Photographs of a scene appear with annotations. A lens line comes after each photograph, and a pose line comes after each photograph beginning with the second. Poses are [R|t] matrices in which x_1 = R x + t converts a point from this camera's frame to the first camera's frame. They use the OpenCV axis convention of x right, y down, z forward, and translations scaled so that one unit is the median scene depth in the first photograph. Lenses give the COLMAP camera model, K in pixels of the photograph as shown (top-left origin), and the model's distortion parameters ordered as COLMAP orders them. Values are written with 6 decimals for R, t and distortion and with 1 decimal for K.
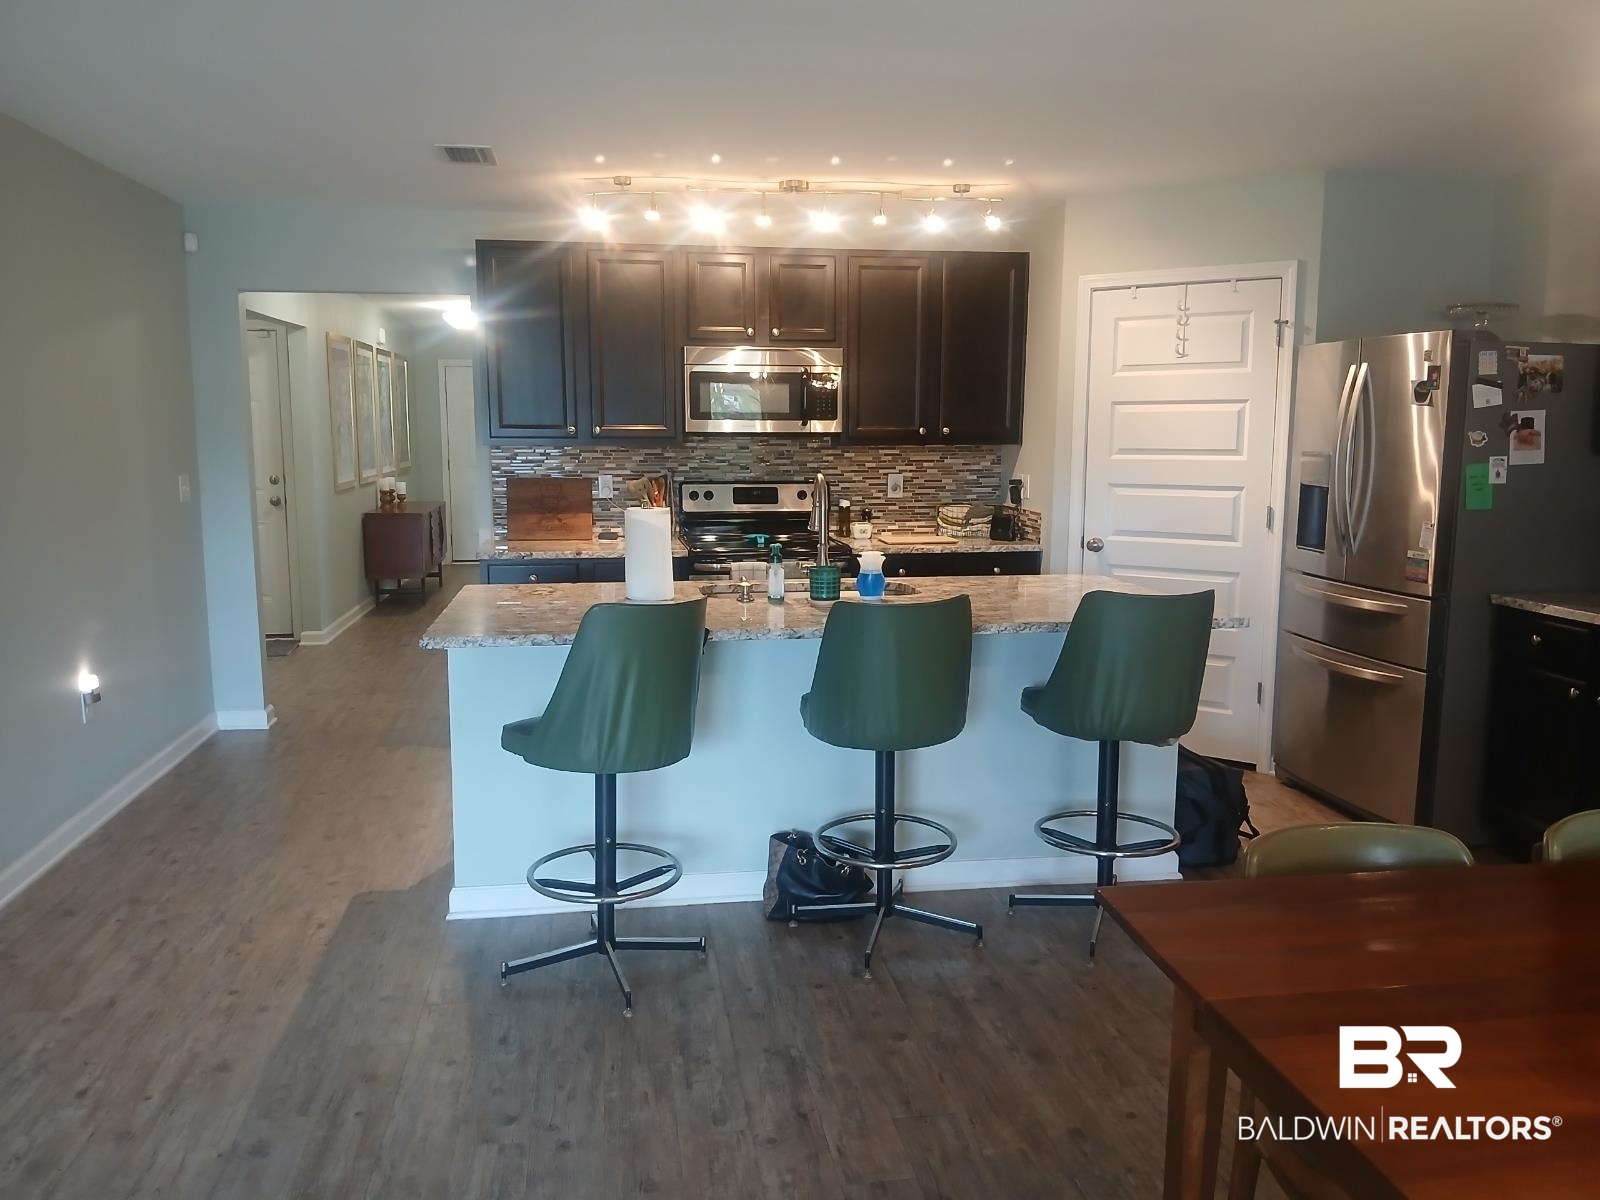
lens RADIAL K [[1232.7, 0, 802.5], [0, 1232.7, 611.1], [0, 0, 1]] dist [0.105346, -0.253277]
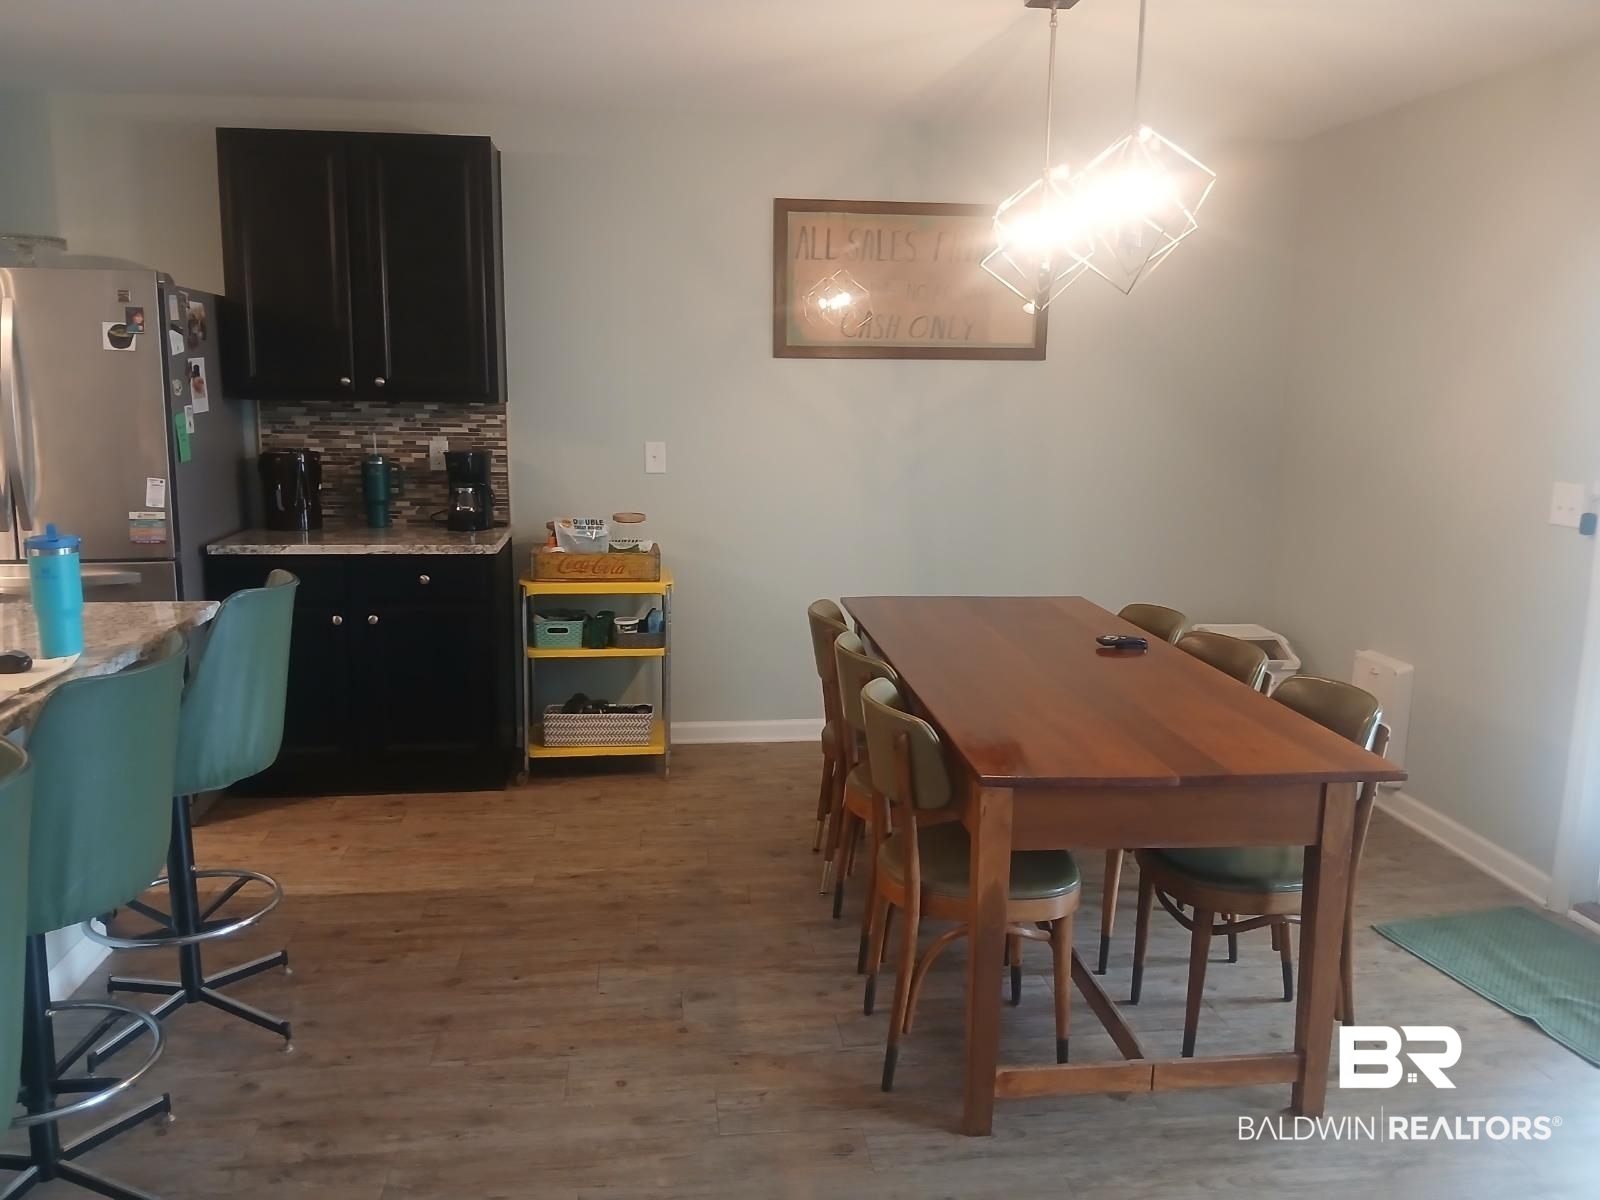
lens RADIAL K [[1245.1, 0, 800.0], [0, 1245.1, 600.0], [0, 0, 1]] dist [0.045194, -0.127893]
pose [[0.039528, -0.170101, 0.984634, -0.313996], [0.139265, 0.976724, 0.163143, -0.052229], [-0.989466, 0.130676, 0.062297, 0.369377]]
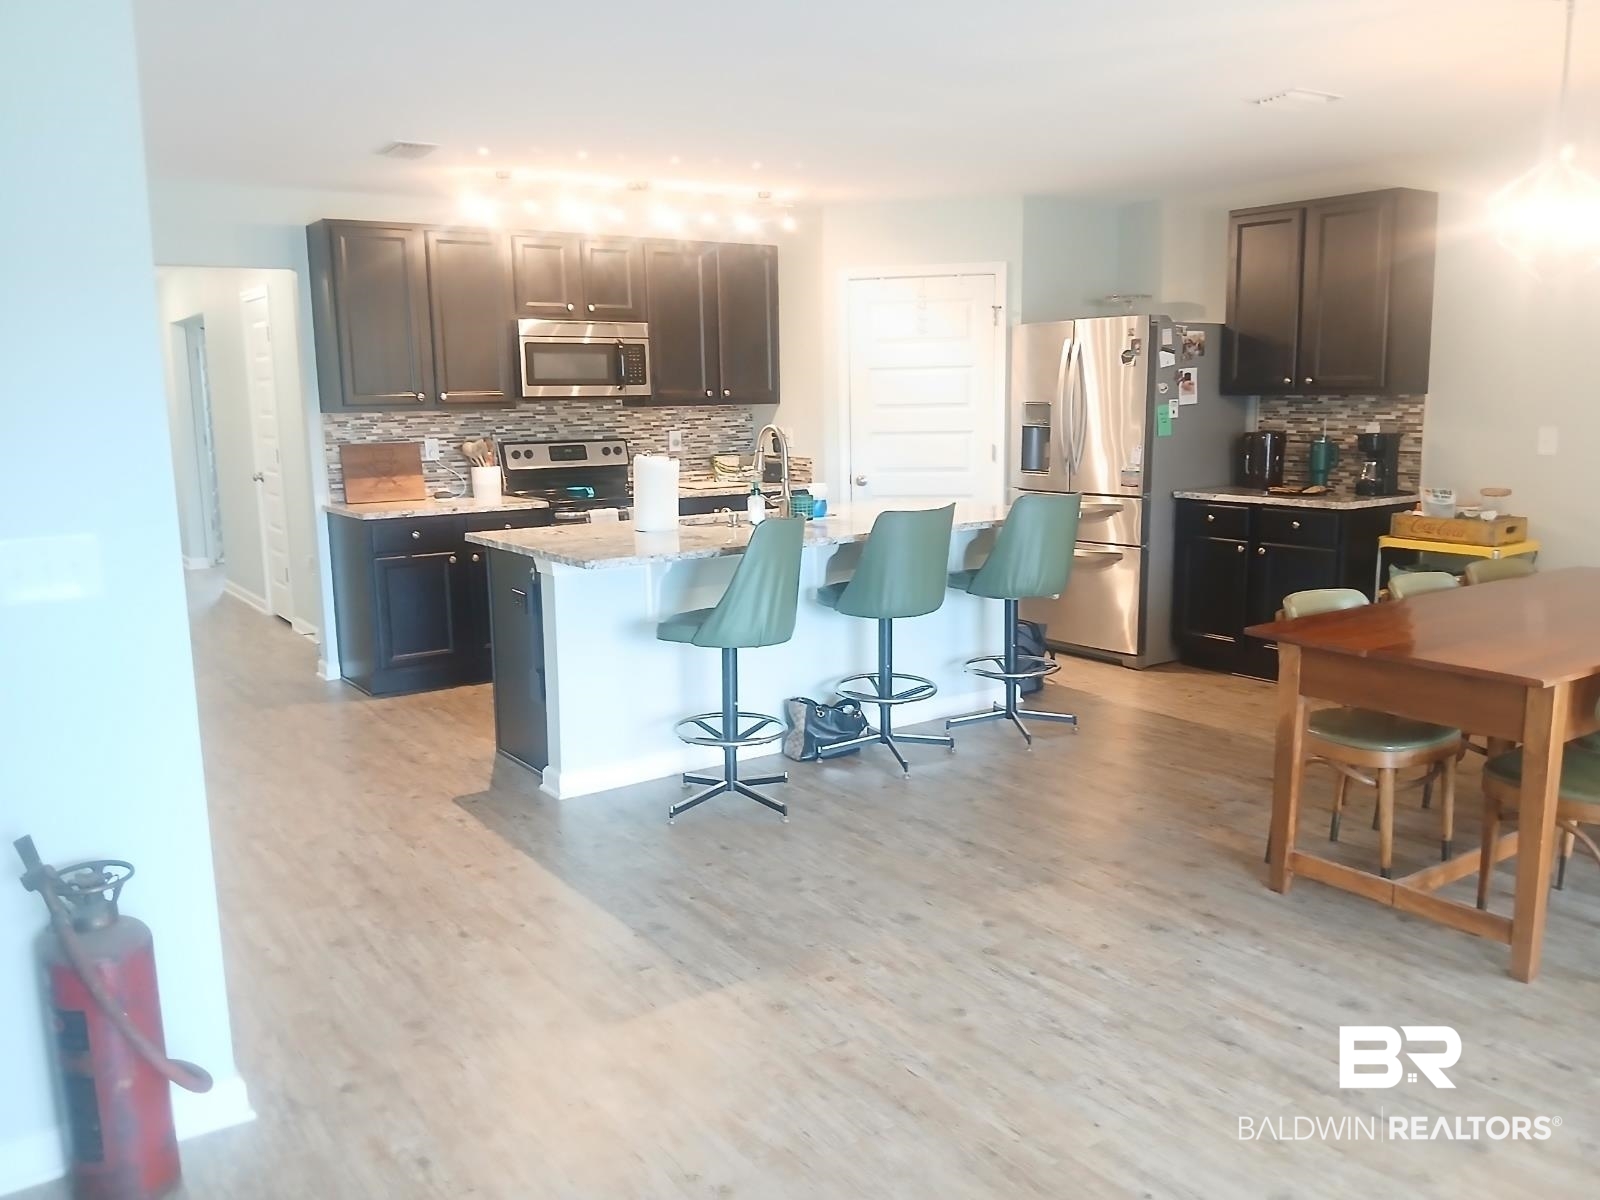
lens RADIAL K [[1245.1, 0, 800.0], [0, 1245.1, 600.0], [0, 0, 1]] dist [0.045194, -0.127893]
pose [[0.900503, -0.086711, 0.426117, -0.391099], [0.082422, 0.996189, 0.028535, 0.028078], [-0.426967, 0.009425, 0.904218, -0.131514]]
